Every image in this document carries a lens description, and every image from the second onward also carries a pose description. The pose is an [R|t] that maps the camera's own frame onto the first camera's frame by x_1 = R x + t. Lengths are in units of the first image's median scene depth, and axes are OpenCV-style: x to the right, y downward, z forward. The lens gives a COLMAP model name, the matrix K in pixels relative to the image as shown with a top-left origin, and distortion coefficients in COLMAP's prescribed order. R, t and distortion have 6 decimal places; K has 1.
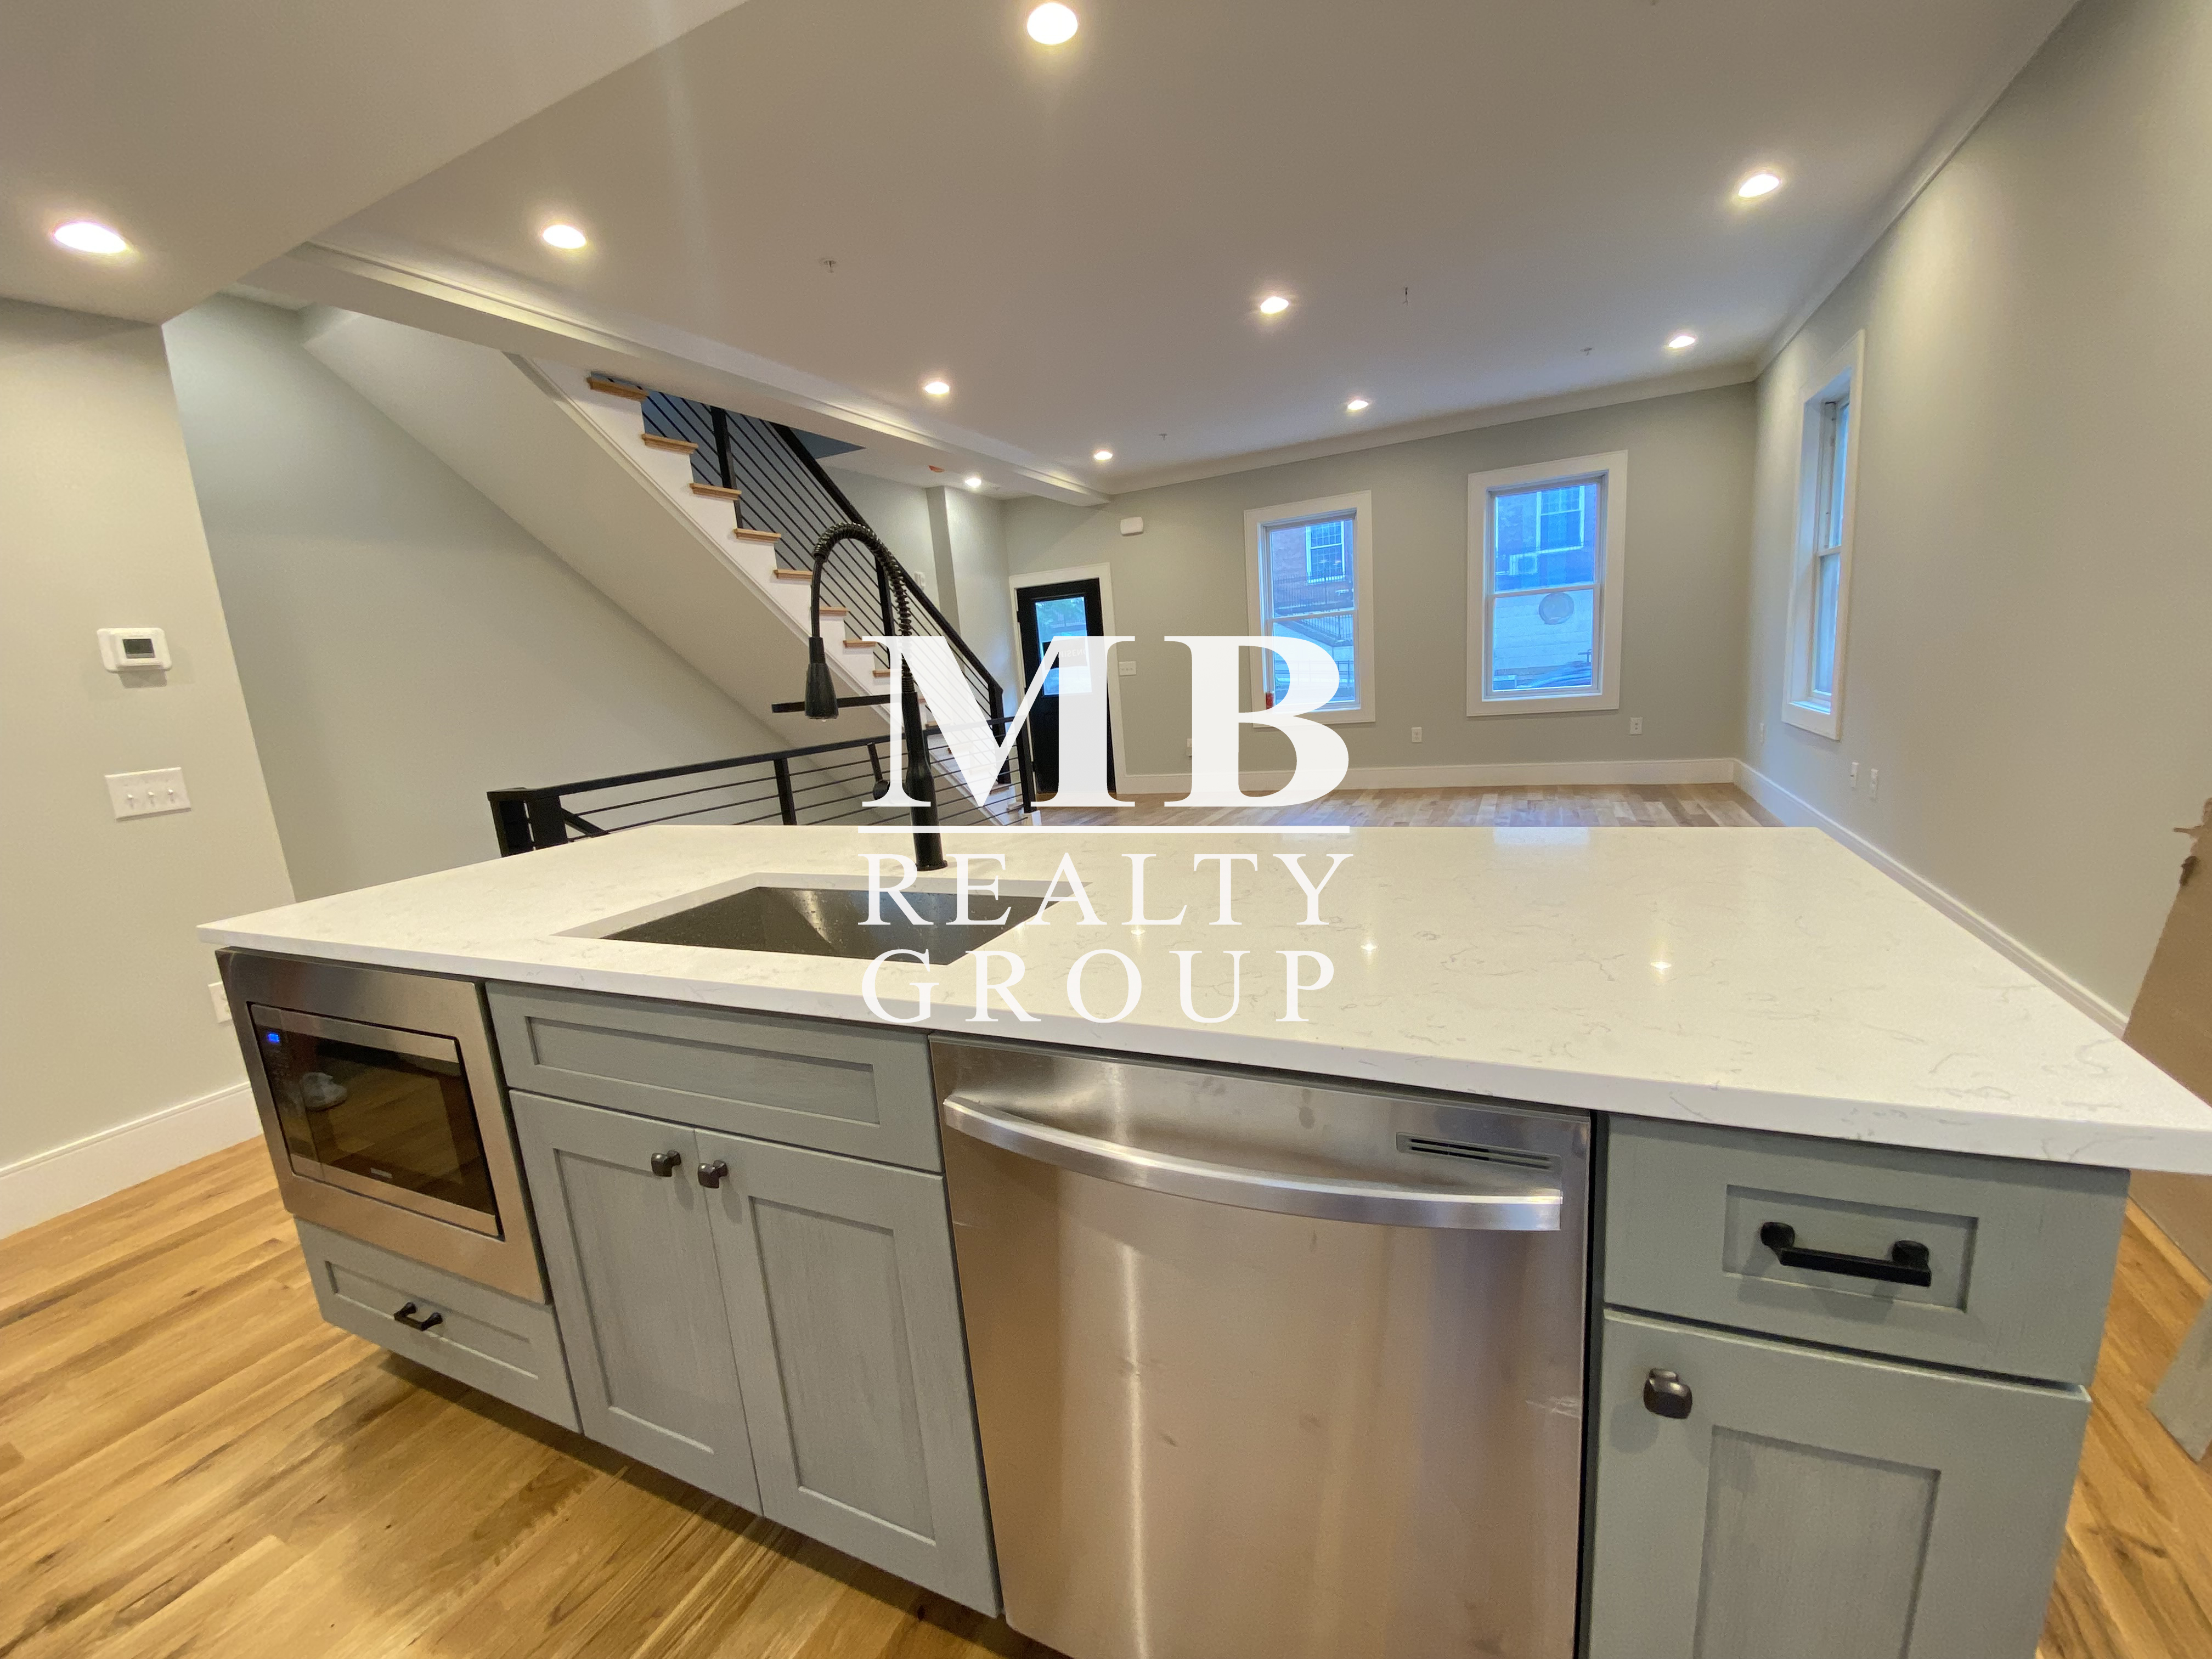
lens RADIAL K [[899.4, 0, 1112.2], [0, 899.4, 832.5], [0, 0, 1]] dist [0.014600, -0.016832]
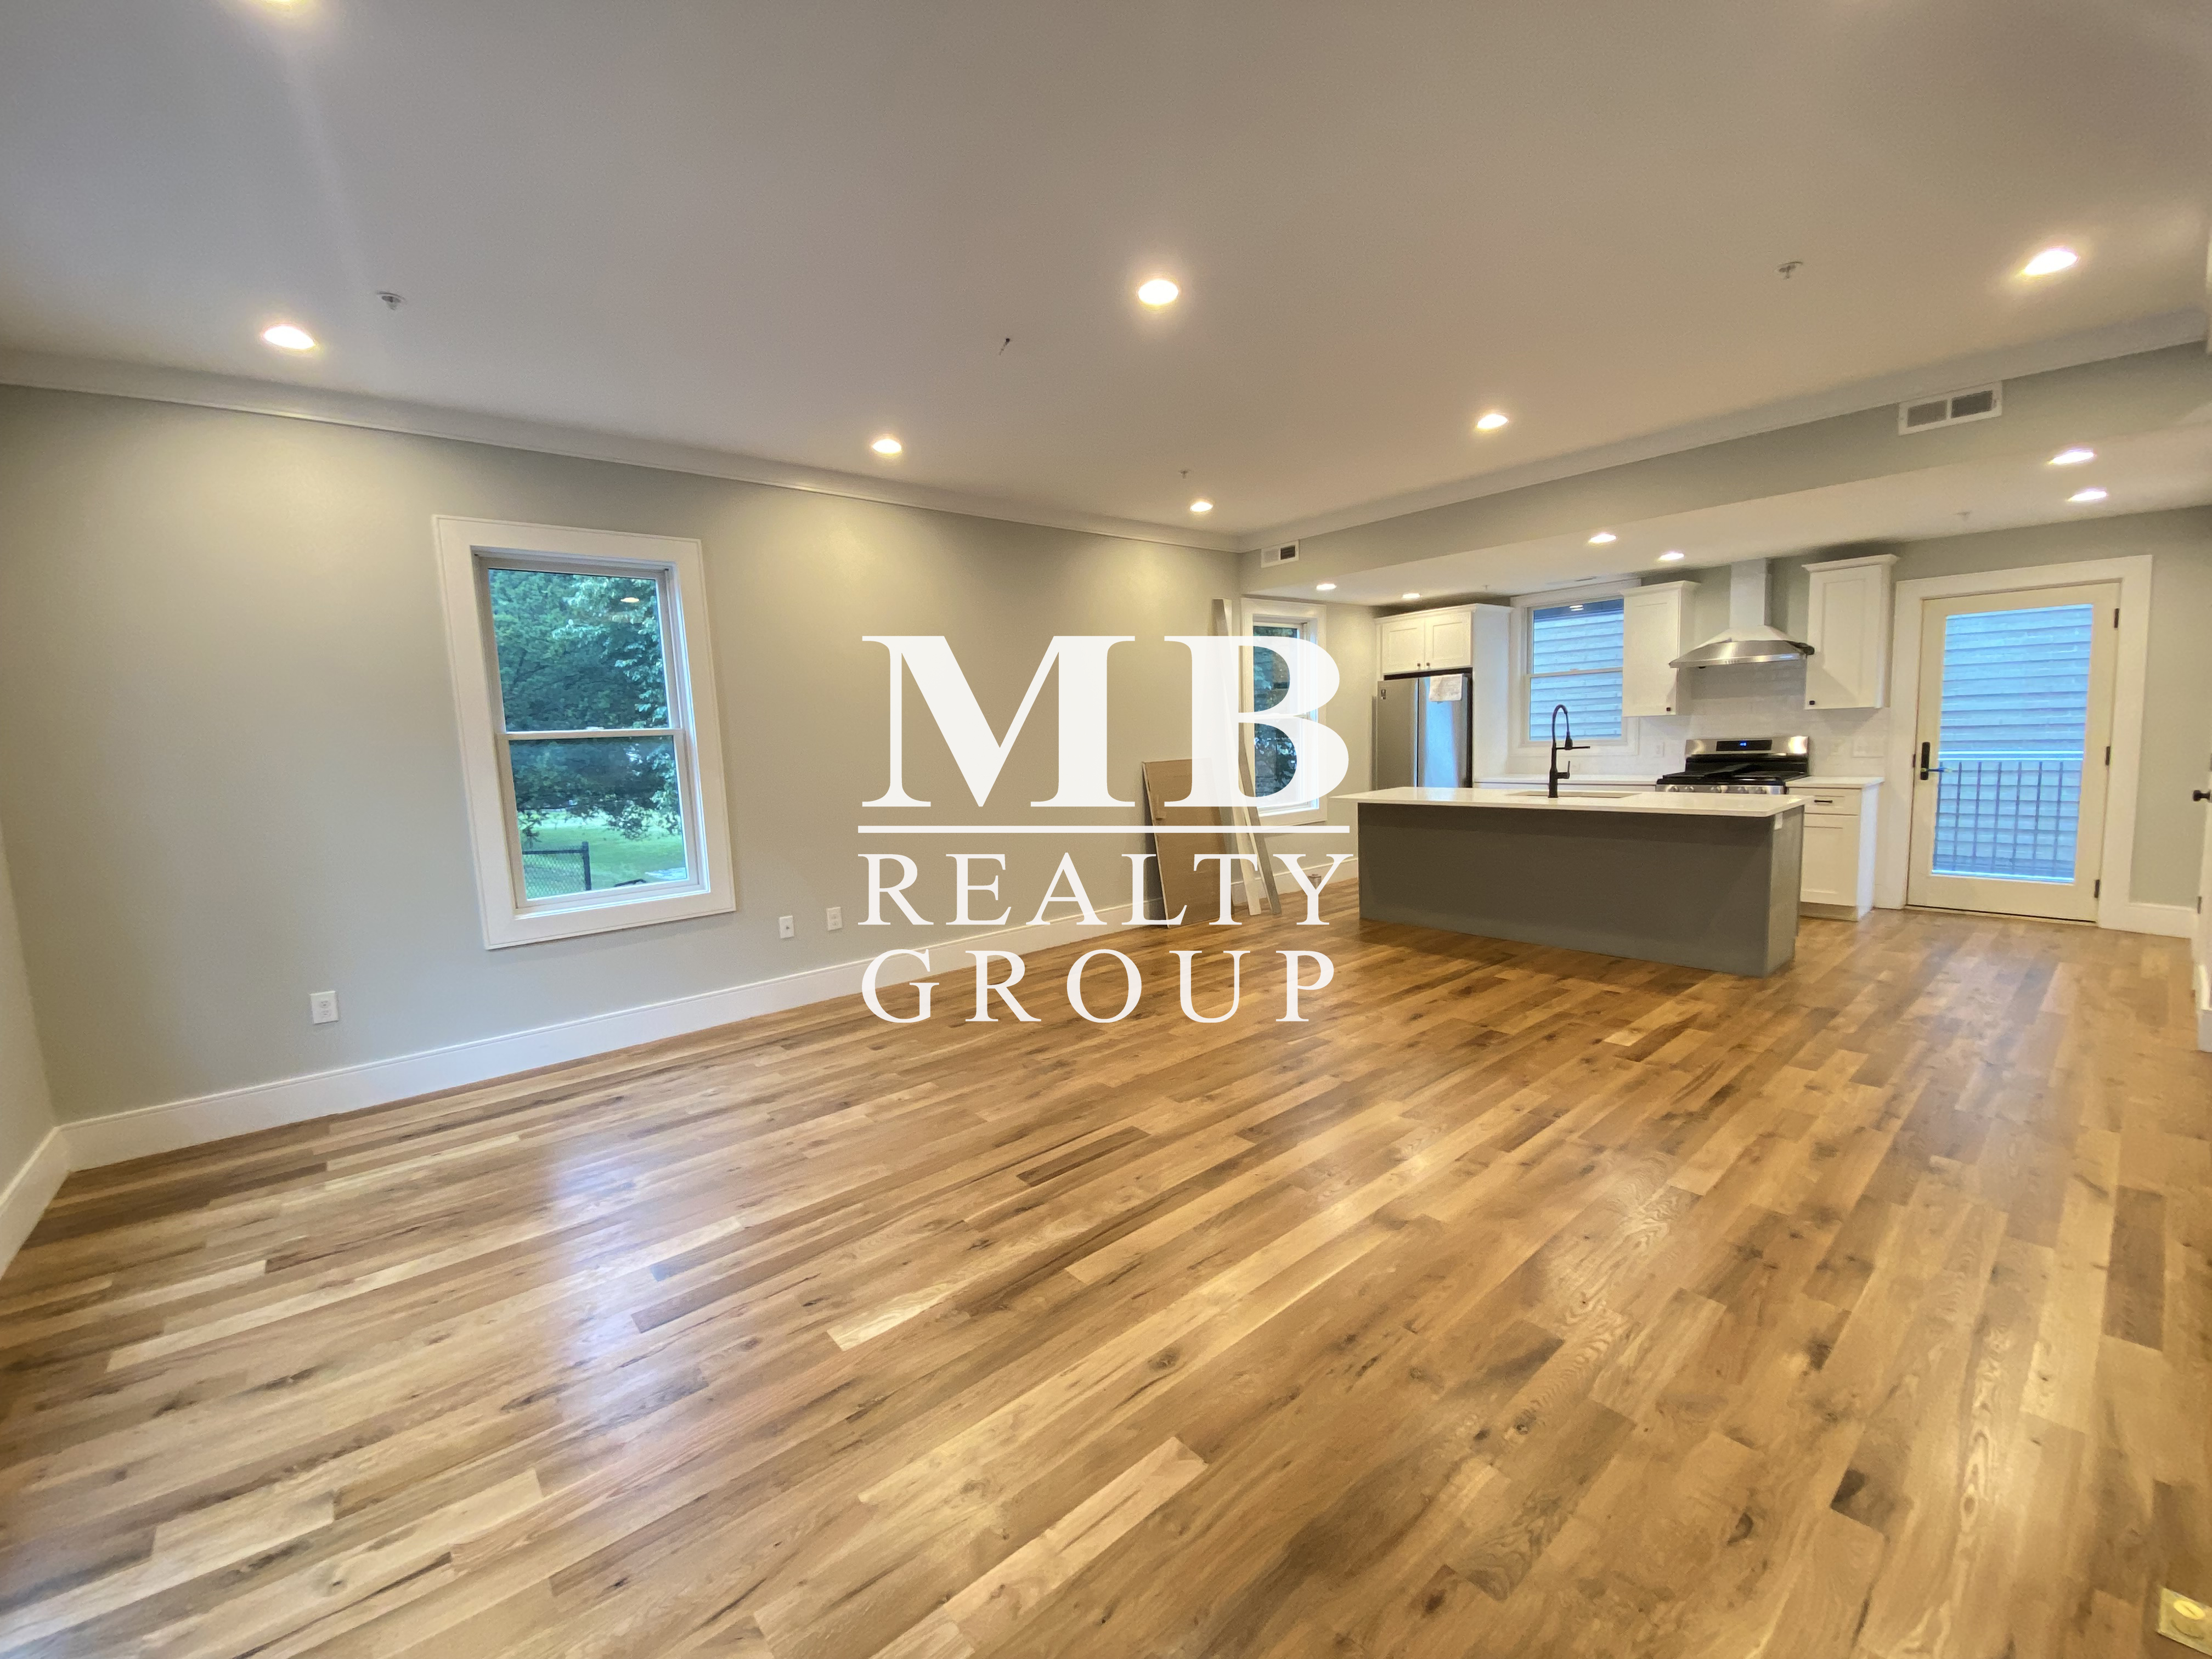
lens RADIAL K [[904.1, 0, 1099.0], [0, 904.1, 836.3], [0, 0, 1]] dist [-0.000139, -0.017902]
pose [[-0.895214, 0.069049, 0.440254, -0.062110], [0.192614, 0.950829, 0.242536, -0.400062], [-0.401859, 0.301921, -0.864496, 1.905043]]
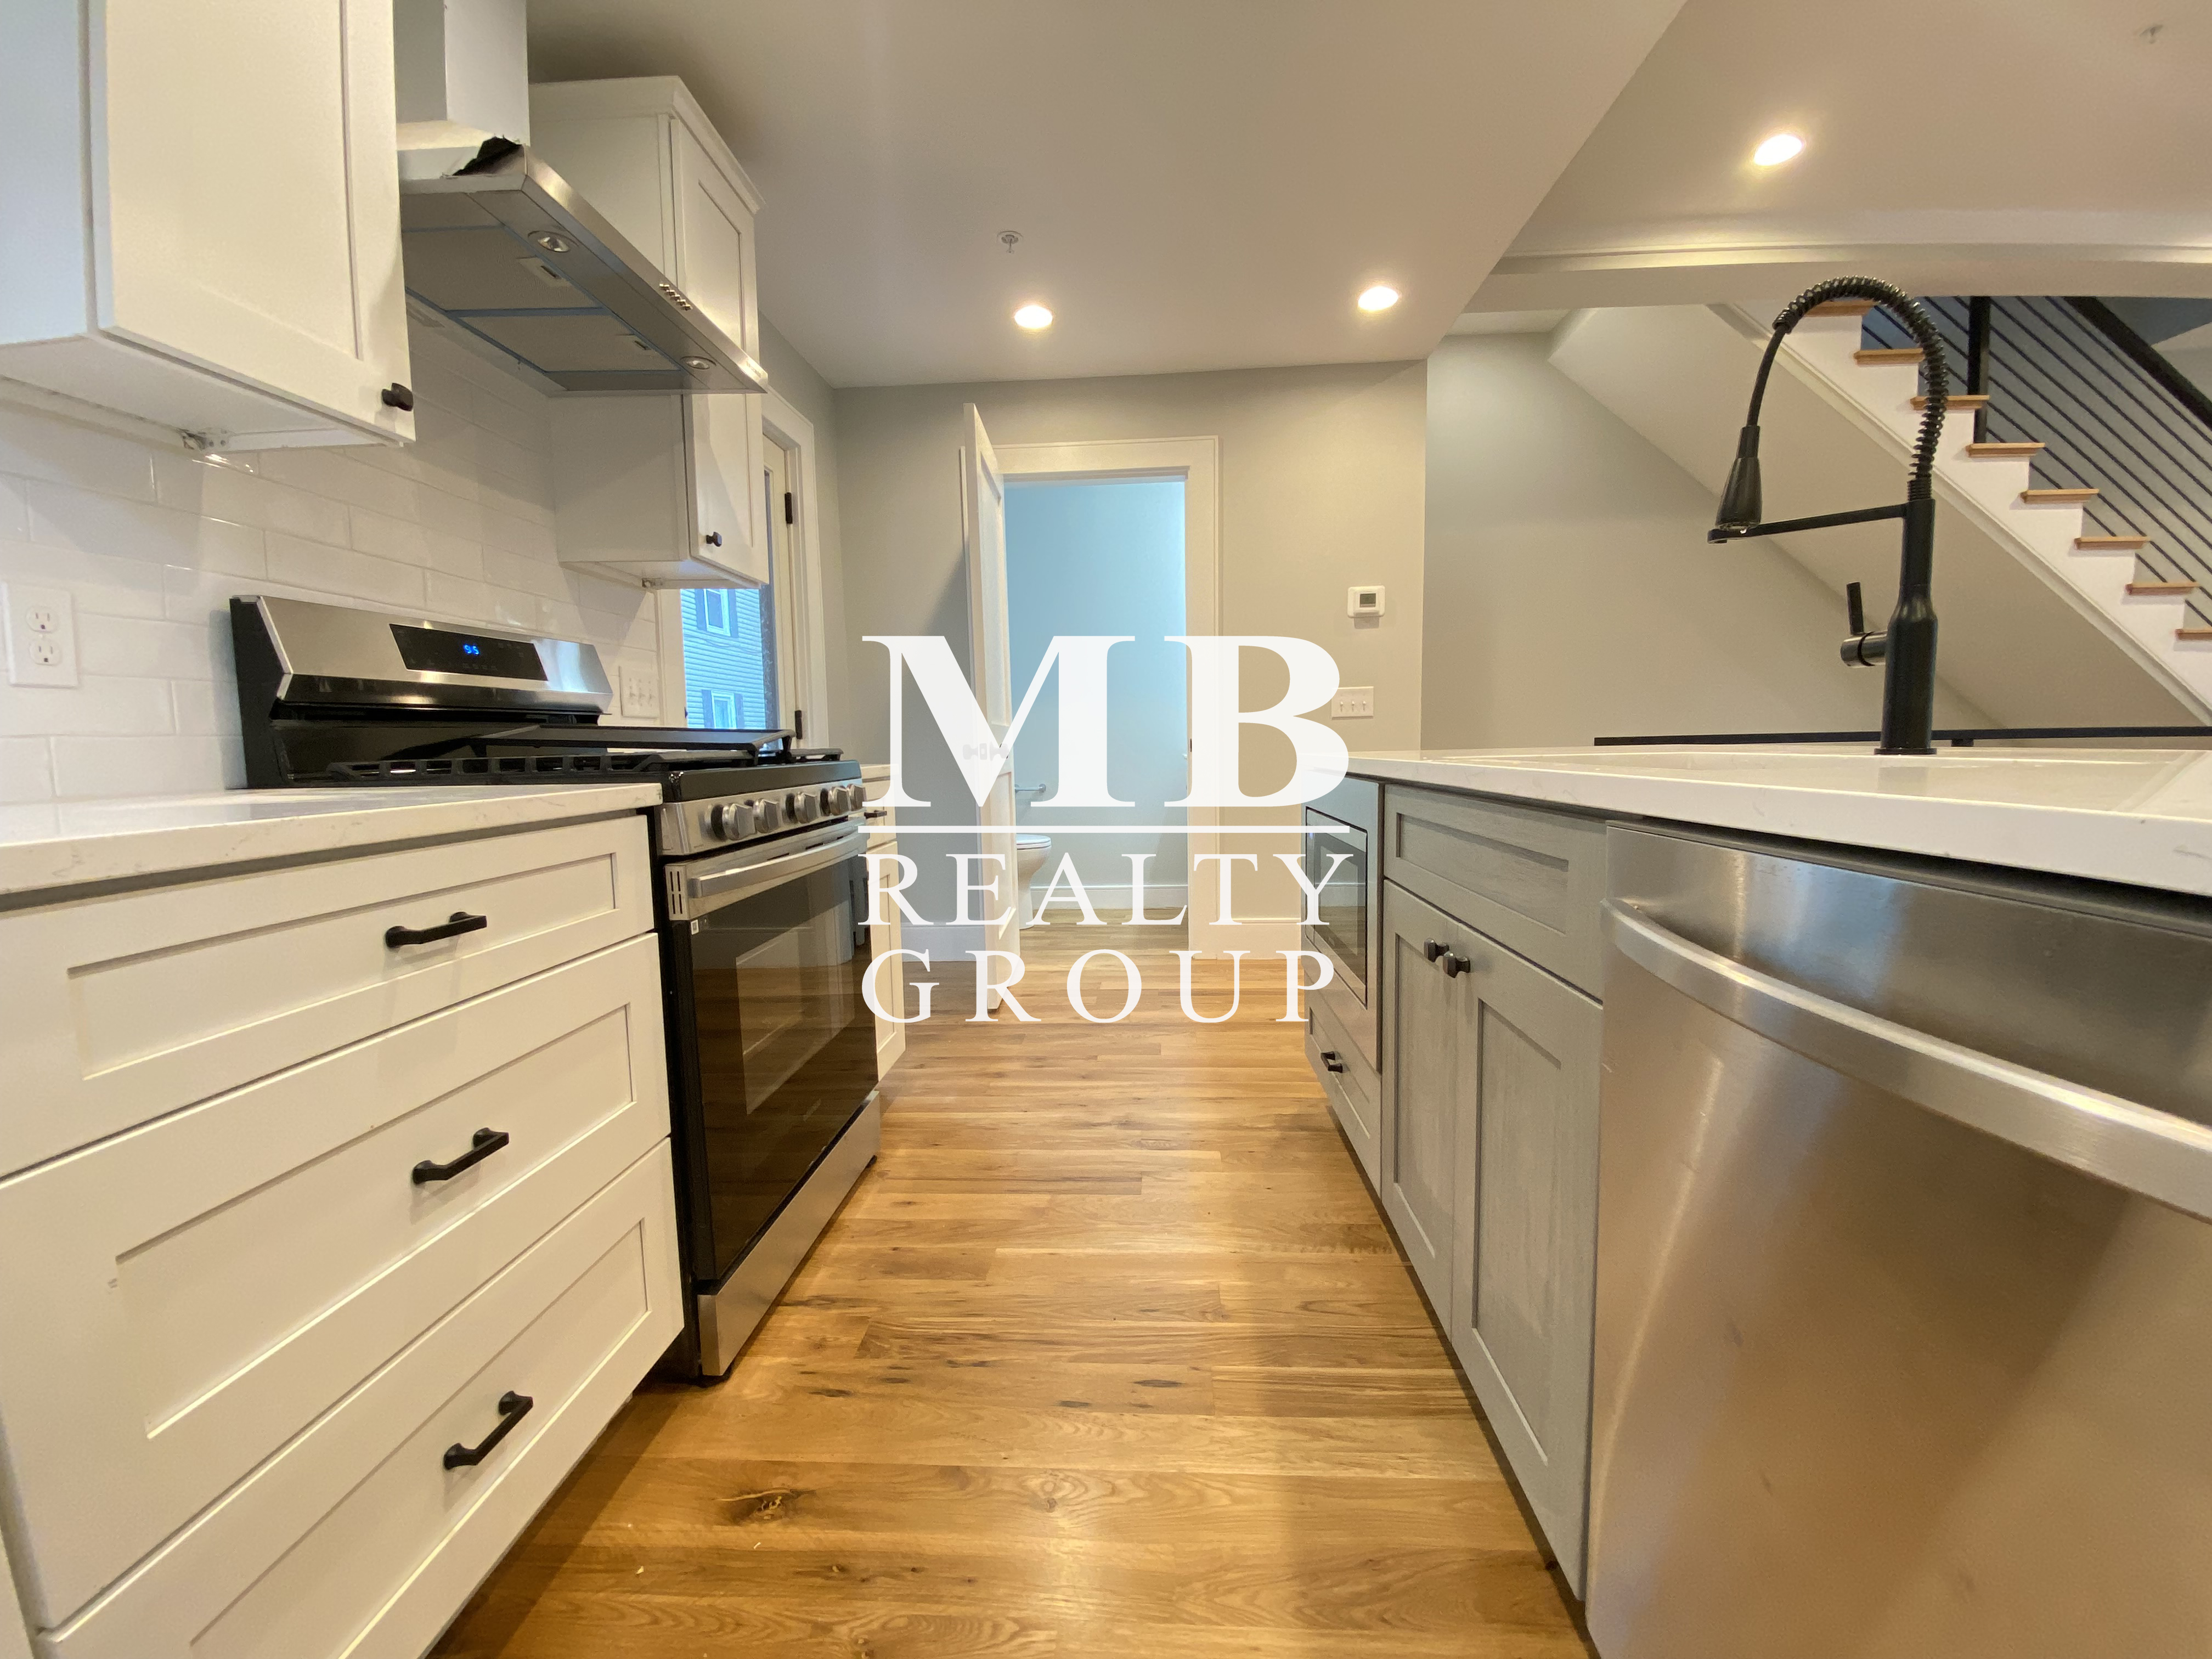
lens RADIAL K [[897.6, 0, 1098.5], [0, 897.6, 834.0], [0, 0, 1]] dist [0.021601, -0.023166]
pose [[0.362344, 0.162812, -0.917714, 0.090130], [-0.173975, 0.979134, 0.105017, 0.054284], [0.915664, 0.121607, 0.383108, 0.061597]]
